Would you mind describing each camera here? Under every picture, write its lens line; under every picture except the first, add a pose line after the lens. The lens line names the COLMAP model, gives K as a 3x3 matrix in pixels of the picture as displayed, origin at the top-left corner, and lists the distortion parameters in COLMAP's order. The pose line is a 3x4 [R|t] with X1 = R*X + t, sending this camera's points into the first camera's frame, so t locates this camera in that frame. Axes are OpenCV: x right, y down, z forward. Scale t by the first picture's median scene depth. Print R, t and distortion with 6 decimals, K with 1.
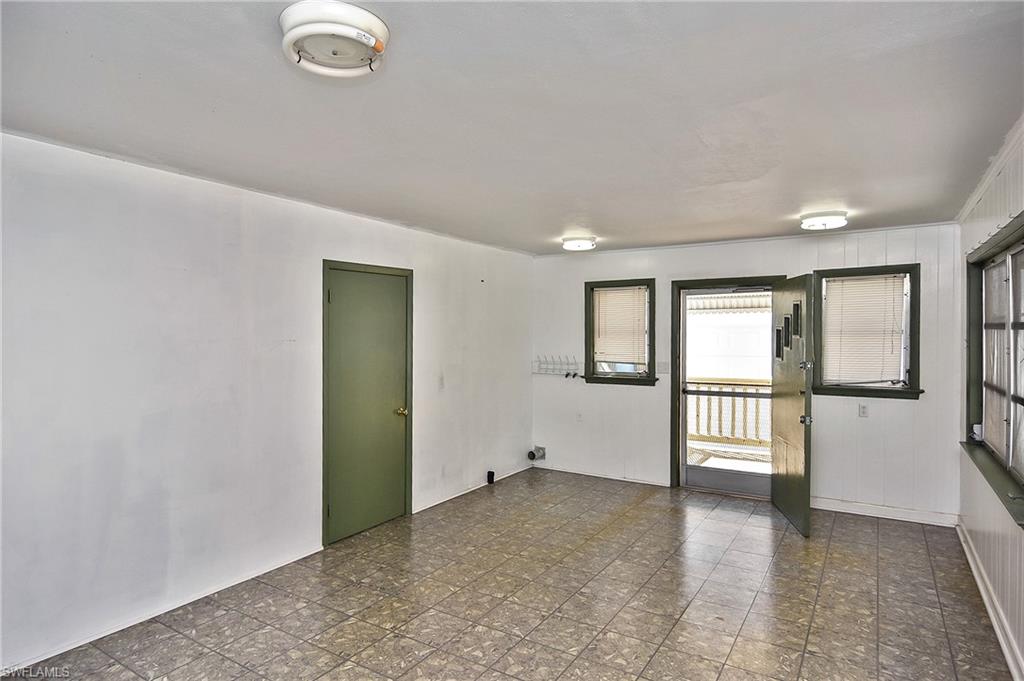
lens RADIAL K [[577.0, 0, 507.4], [0, 577.0, 339.4], [0, 0, 1]] dist [0.003180, -0.003793]
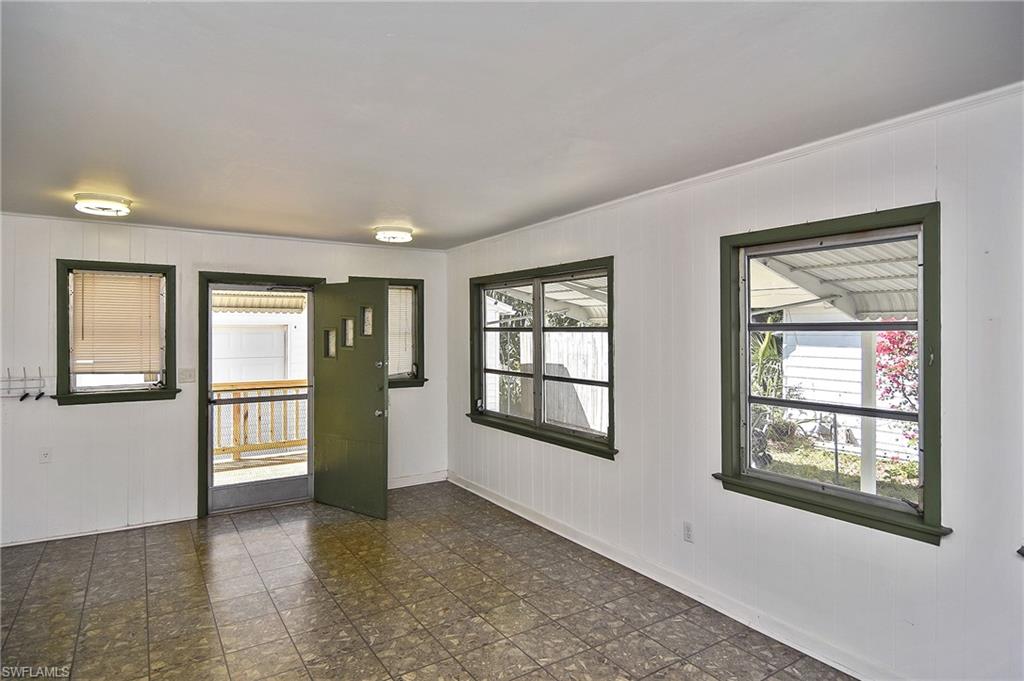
lens RADIAL K [[577.0, 0, 473.7], [0, 577.0, 329.3], [0, 0, 1]] dist [0.003180, -0.003793]
pose [[0.429882, 0.009926, 0.902831, -0.313954], [0.011702, 0.999794, -0.016564, 0.001668], [-0.902809, 0.017686, 0.429677, 0.290662]]
